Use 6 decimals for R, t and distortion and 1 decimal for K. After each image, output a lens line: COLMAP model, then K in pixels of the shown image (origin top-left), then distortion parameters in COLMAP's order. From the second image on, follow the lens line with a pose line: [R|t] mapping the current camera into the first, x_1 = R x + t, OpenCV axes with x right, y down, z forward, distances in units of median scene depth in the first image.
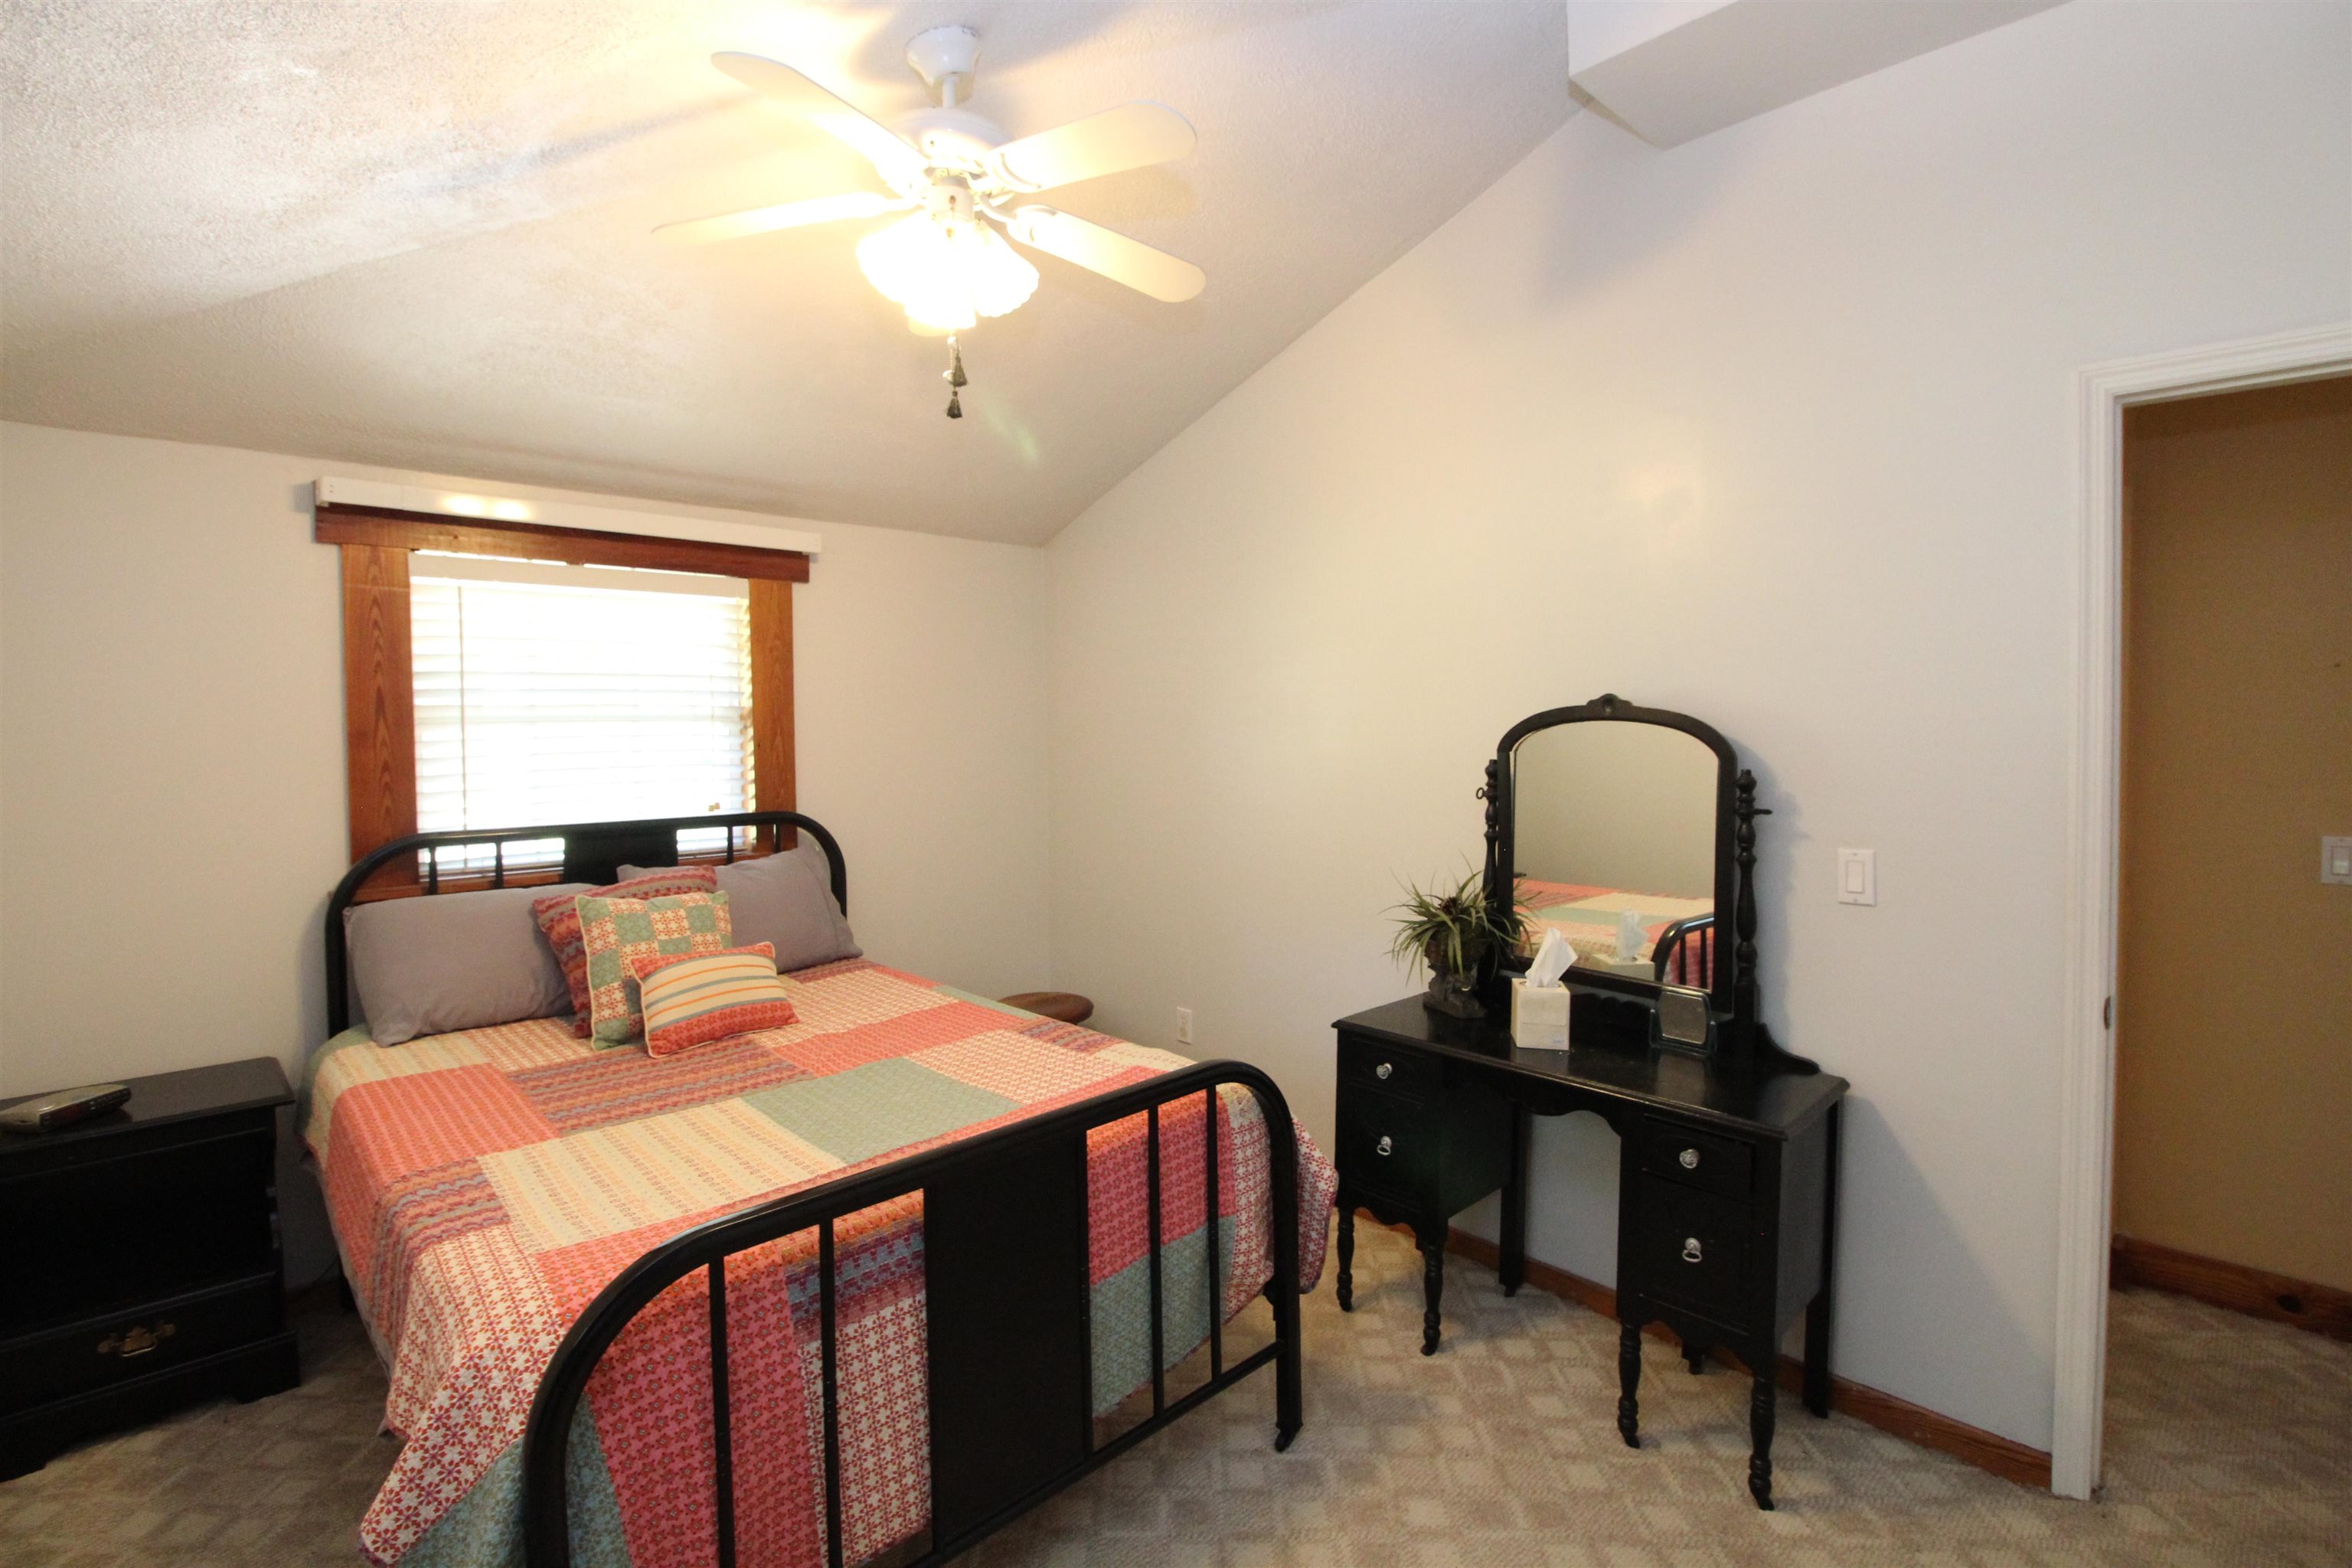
lens RADIAL K [[1087.6, 0, 1186.8], [0, 1087.6, 750.7], [0, 0, 1]] dist [0.000295, -0.014929]
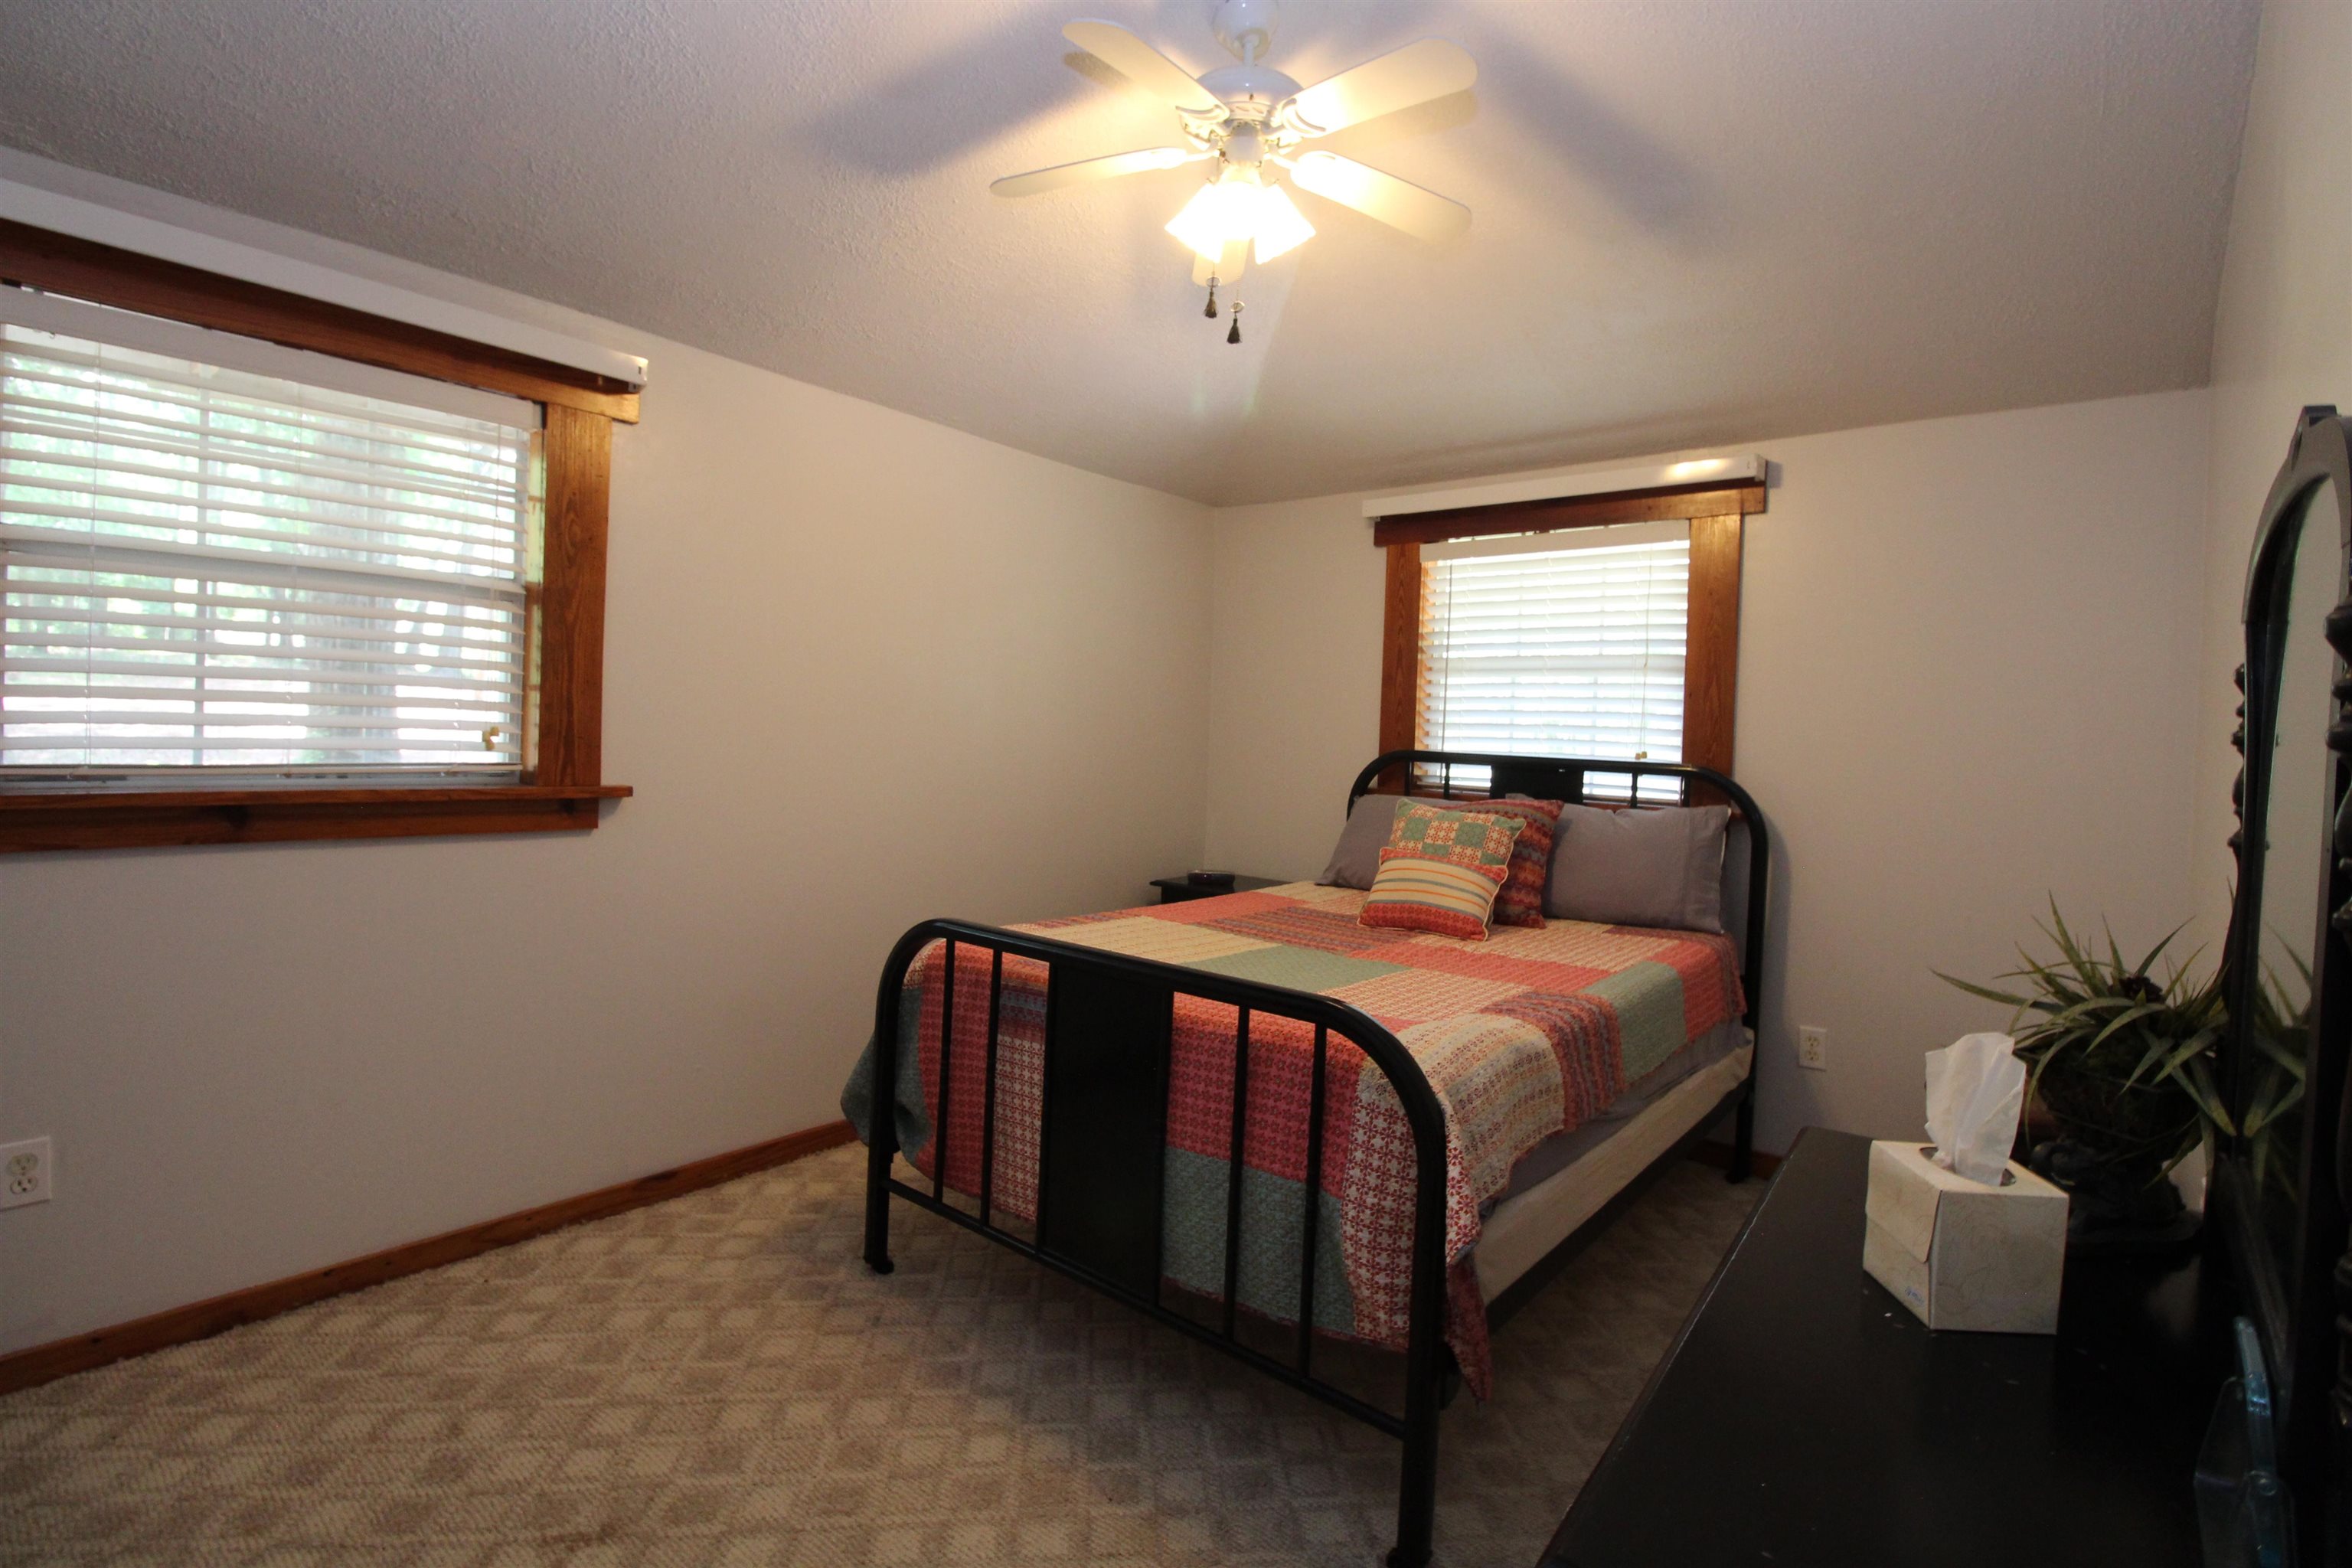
lens RADIAL K [[1087.6, 0, 1186.8], [0, 1087.6, 750.7], [0, 0, 1]] dist [0.000295, -0.014929]
pose [[0.126754, 0.032940, -0.991387, 0.604908], [-0.064246, 0.997623, 0.024933, 0.059978], [0.989851, 0.060532, 0.128569, 0.561907]]
